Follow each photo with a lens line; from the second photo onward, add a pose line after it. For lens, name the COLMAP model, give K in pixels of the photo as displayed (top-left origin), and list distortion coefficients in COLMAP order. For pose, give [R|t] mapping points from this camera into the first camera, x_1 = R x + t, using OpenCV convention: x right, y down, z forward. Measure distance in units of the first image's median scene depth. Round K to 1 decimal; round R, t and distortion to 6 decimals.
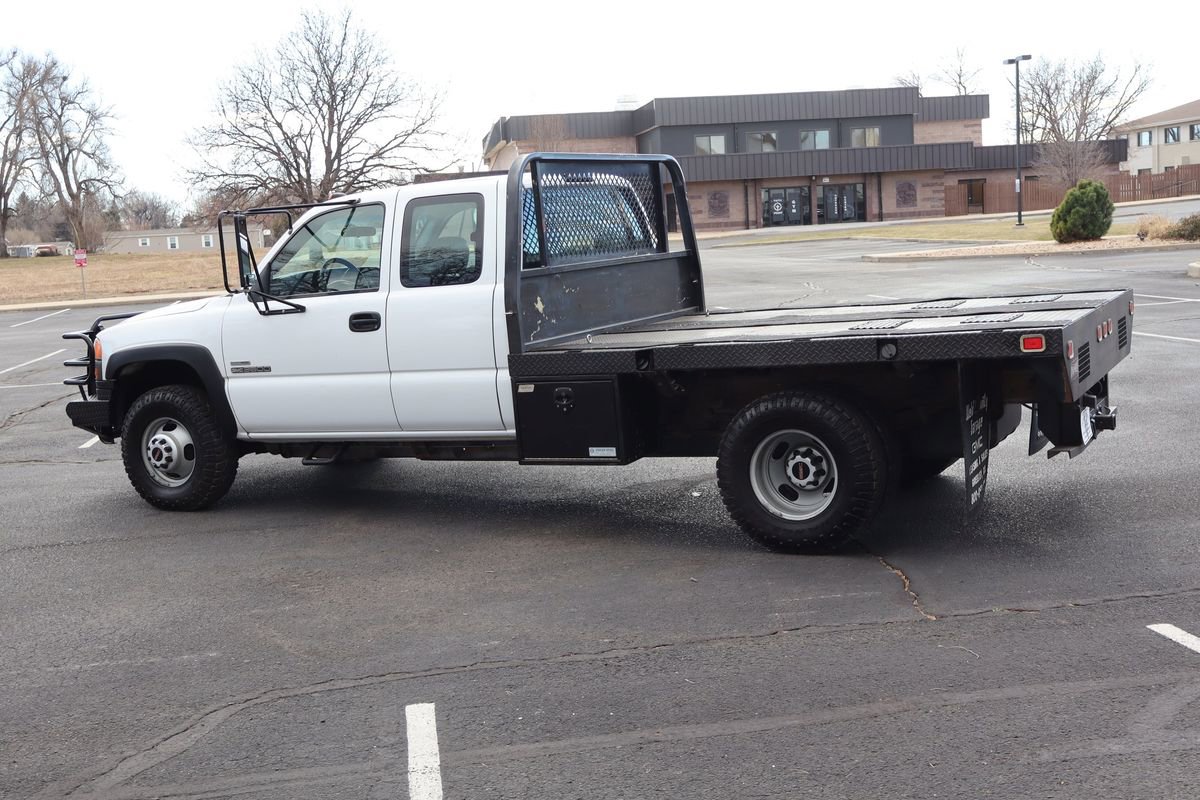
lens RADIAL K [[1398.9, 0, 560.3], [0, 1398.9, 401.2], [0, 0, 1]] dist [0.021971, 0.006006]
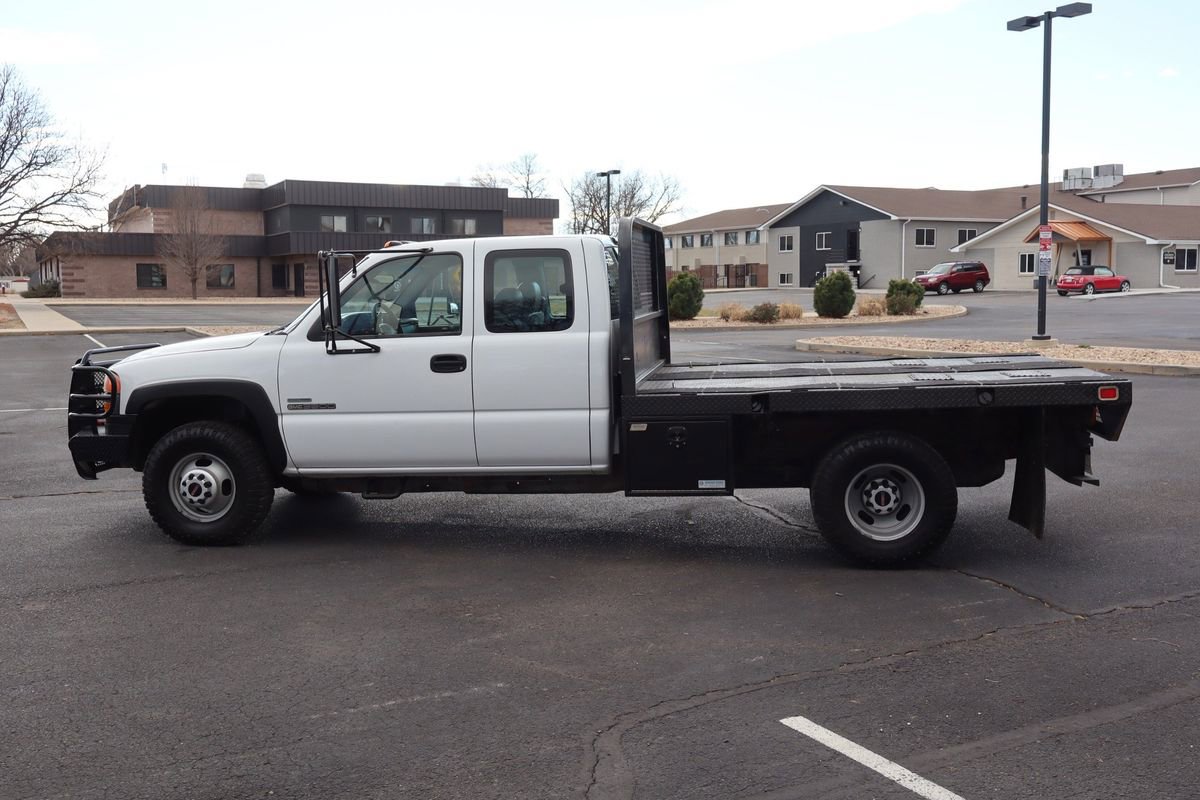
lens RADIAL K [[1185.3, 0, 586.5], [0, 1185.3, 397.1], [0, 0, 1]] dist [-0.000826, 0.002423]
pose [[0.937709, 0.020446, 0.346819, -0.338297], [-0.006347, 0.999108, -0.041739, 0.005752], [-0.347364, 0.036937, 0.937003, 0.116513]]
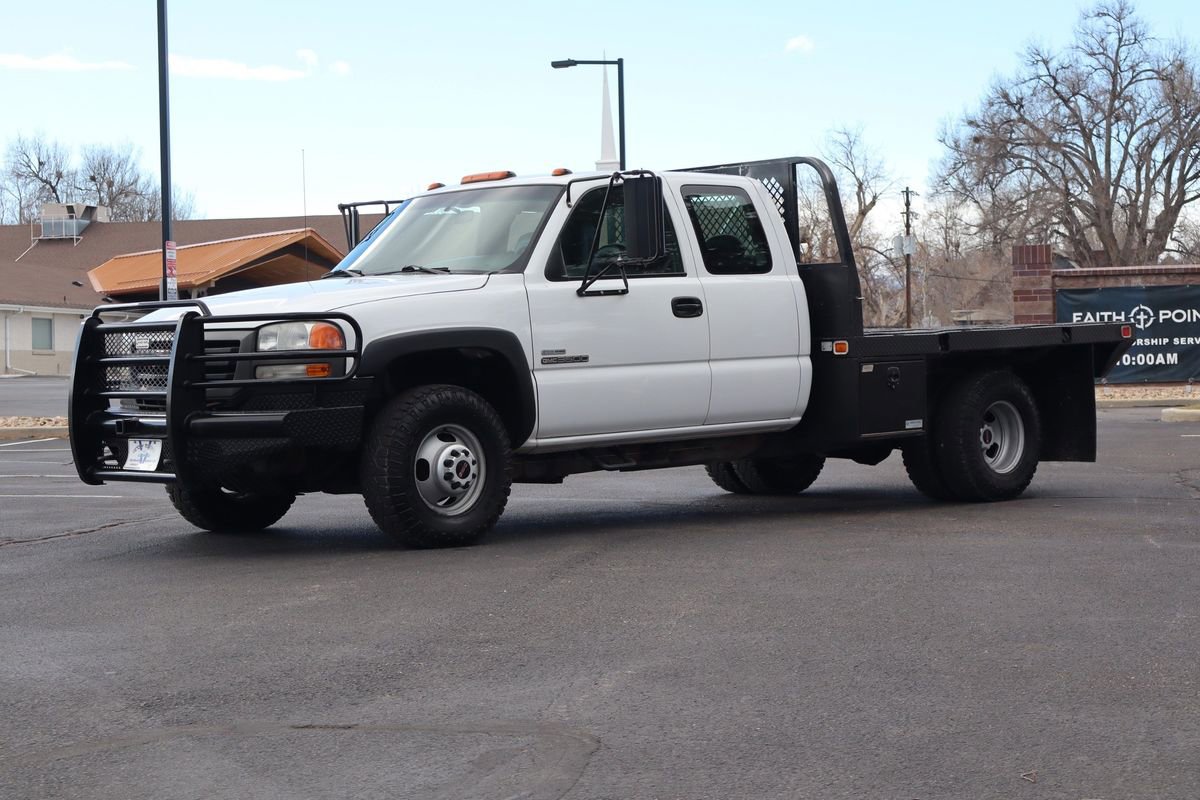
lens RADIAL K [[2184.0, 0, 600.0], [0, 2184.0, 400.0], [0, 0, 1]] dist [0.000427, 0.036235]
pose [[0.312398, 0.043051, 0.948975, -1.476124], [0.117237, 0.989589, -0.083487, 0.114868], [-0.942689, 0.137336, 0.304098, 0.593726]]
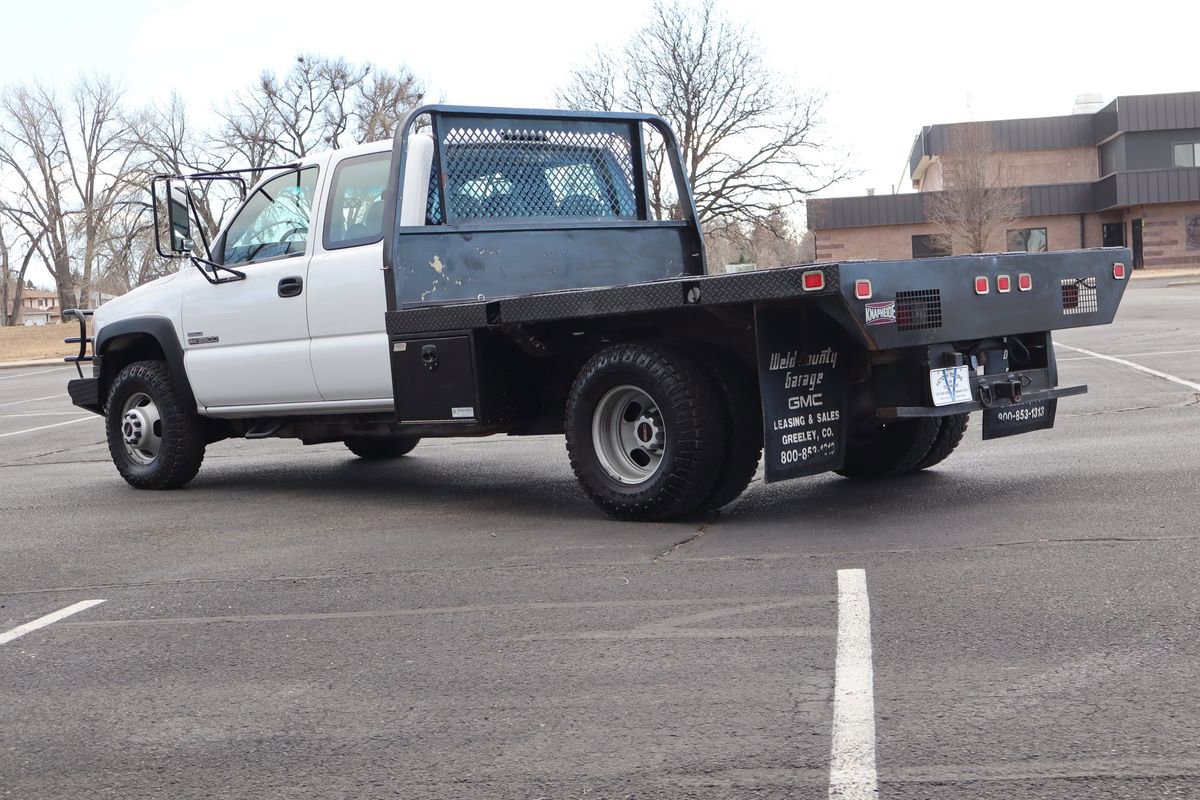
lens RADIAL K [[1749.1, 0, 568.5], [0, 1749.1, 430.6], [0, 0, 1]] dist [0.042235, 0.025143]
pose [[0.964290, 0.022756, -0.263870, 0.350086], [-0.031772, 0.999046, -0.029952, 0.069328], [0.262937, 0.037266, 0.964093, -0.104116]]
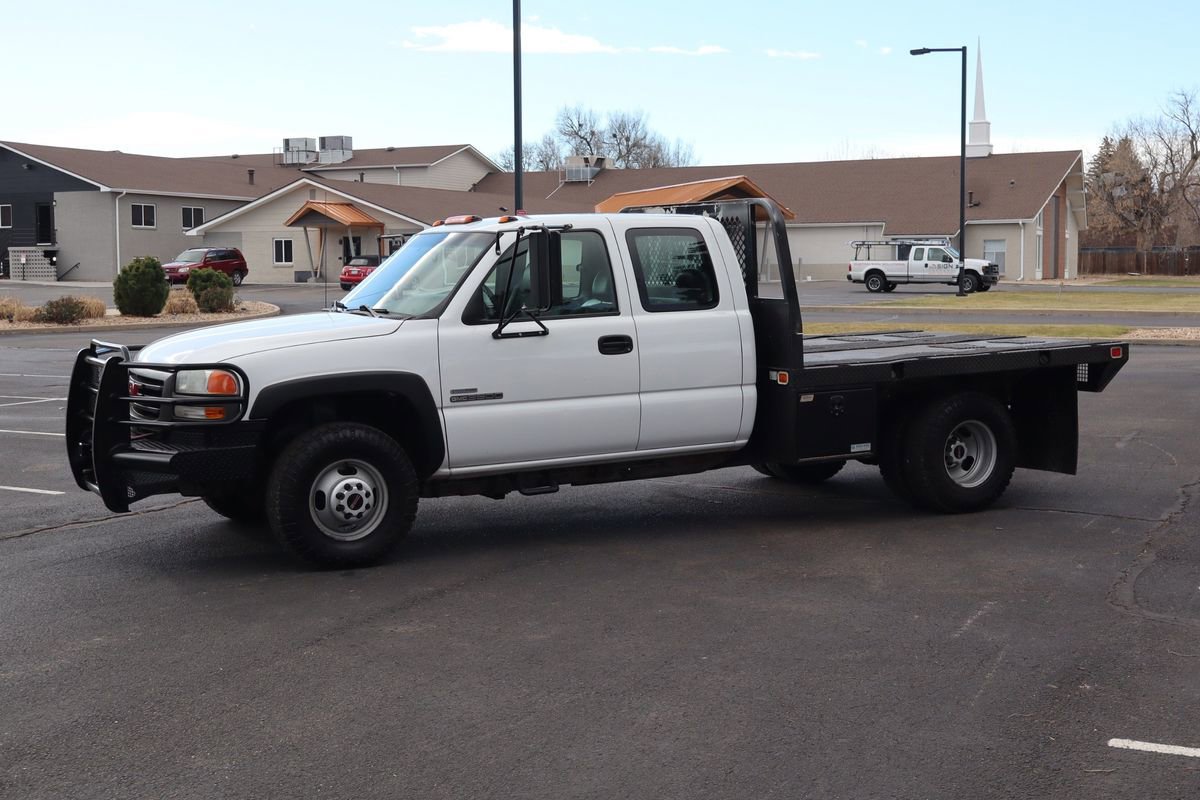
lens RADIAL K [[1543.9, 0, 600.0], [0, 1543.9, 400.0], [0, 0, 1]] dist [0.053620, 0.031633]
pose [[0.545851, -0.010578, 0.837816, -1.046070], [0.073883, 0.996633, -0.035553, 0.022042], [-0.834619, 0.081307, 0.544794, 0.381864]]
